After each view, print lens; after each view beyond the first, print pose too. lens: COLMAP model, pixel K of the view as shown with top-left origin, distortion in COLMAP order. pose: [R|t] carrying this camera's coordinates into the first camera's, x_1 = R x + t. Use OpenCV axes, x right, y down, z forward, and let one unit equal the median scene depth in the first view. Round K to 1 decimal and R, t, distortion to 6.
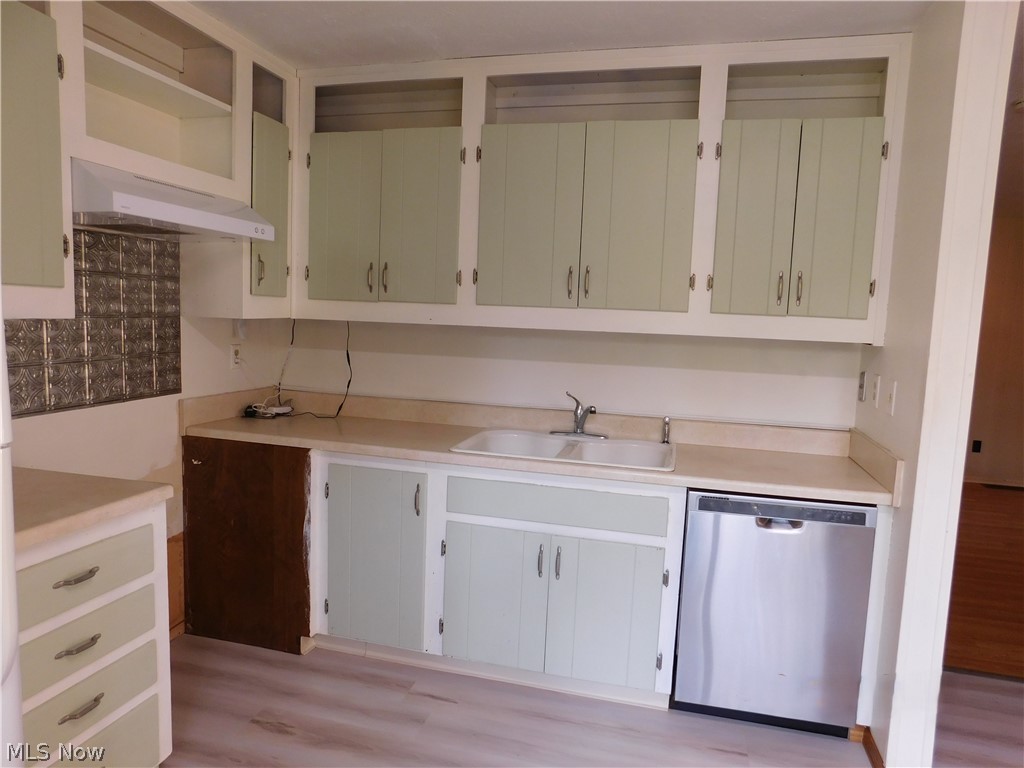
lens RADIAL K [[674.6, 0, 513.8], [0, 674.6, 386.9], [0, 0, 1]] dist [-0.074700, 0.059579]
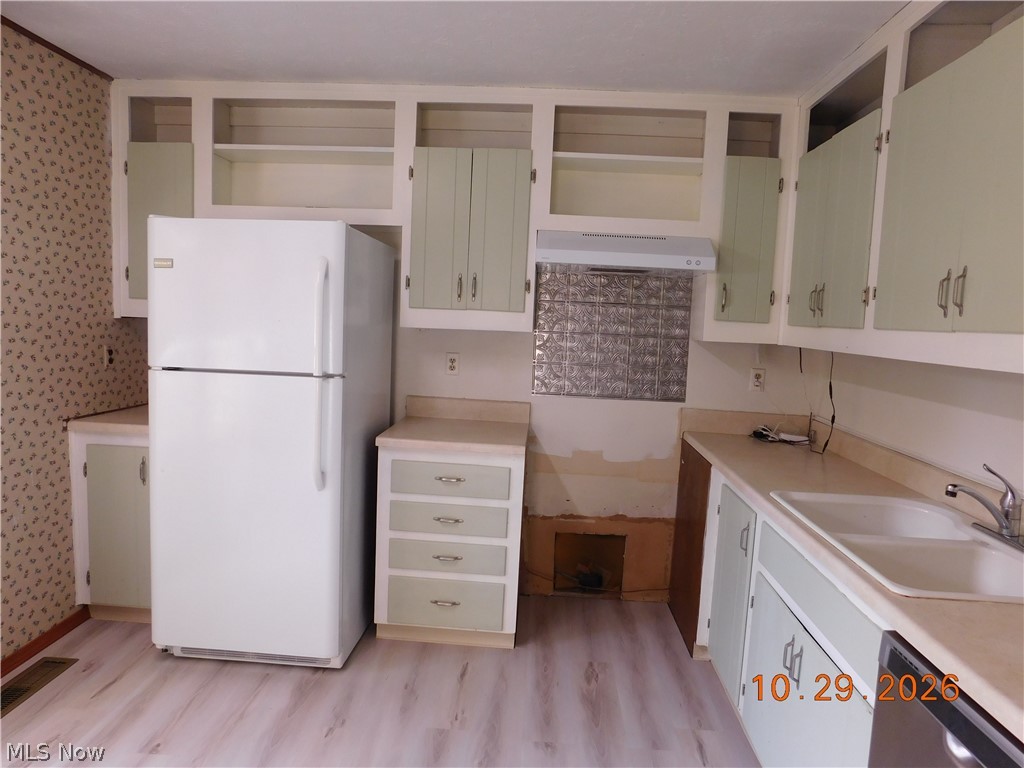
lens RADIAL K [[674.6, 0, 513.8], [0, 674.6, 386.9], [0, 0, 1]] dist [-0.074700, 0.059579]
pose [[0.214998, 0.079489, -0.973374, 0.649576], [-0.146282, 0.988059, 0.048377, -0.034398], [0.965597, 0.131986, 0.224058, 0.454724]]
